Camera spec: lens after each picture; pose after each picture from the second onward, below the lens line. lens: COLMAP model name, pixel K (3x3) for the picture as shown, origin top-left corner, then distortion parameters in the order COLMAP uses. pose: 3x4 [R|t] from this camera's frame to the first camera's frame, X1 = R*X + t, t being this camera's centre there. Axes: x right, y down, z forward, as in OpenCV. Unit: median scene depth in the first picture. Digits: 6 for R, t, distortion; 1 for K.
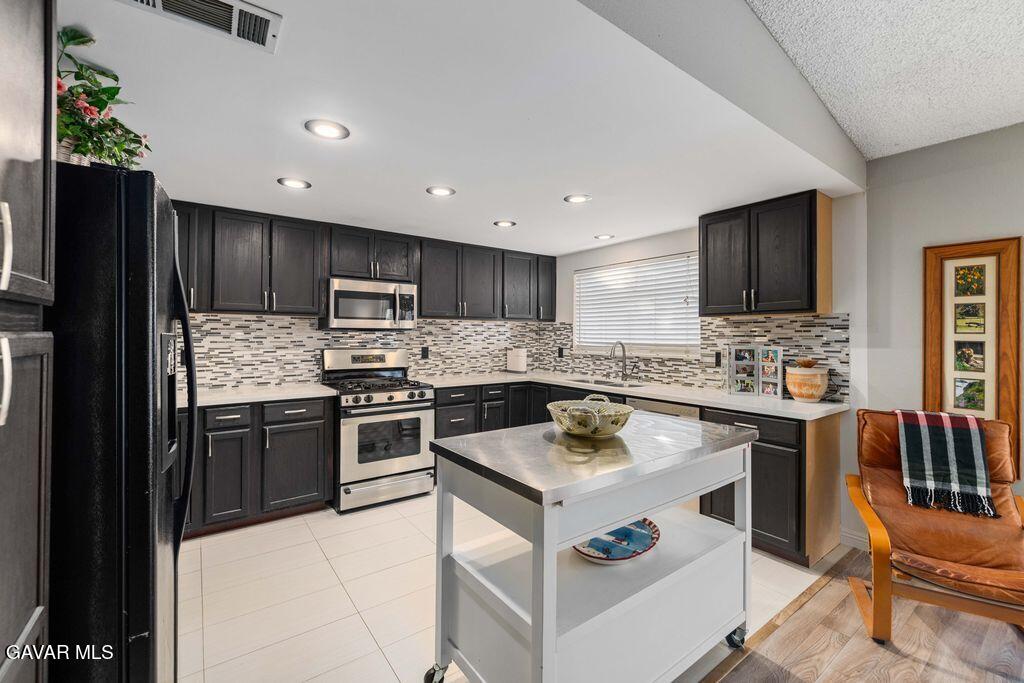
lens RADIAL K [[430.3, 0, 512.7], [0, 430.3, 332.3], [0, 0, 1]] dist [-0.002742, -0.000244]
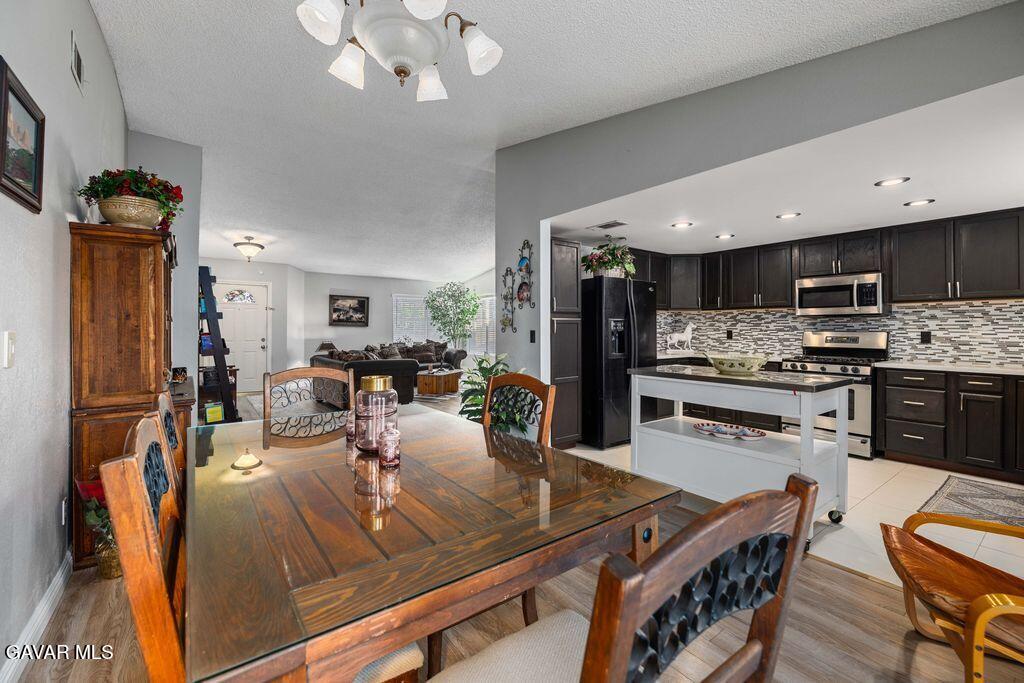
lens RADIAL K [[430.3, 0, 510.2], [0, 430.3, 331.8], [0, 0, 1]] dist [-0.002742, -0.000244]
pose [[0.006499, 0.005454, -0.999964, 1.392048], [0.008097, 0.999952, 0.005506, 0.039794], [0.999946, -0.008133, 0.006455, 0.086308]]
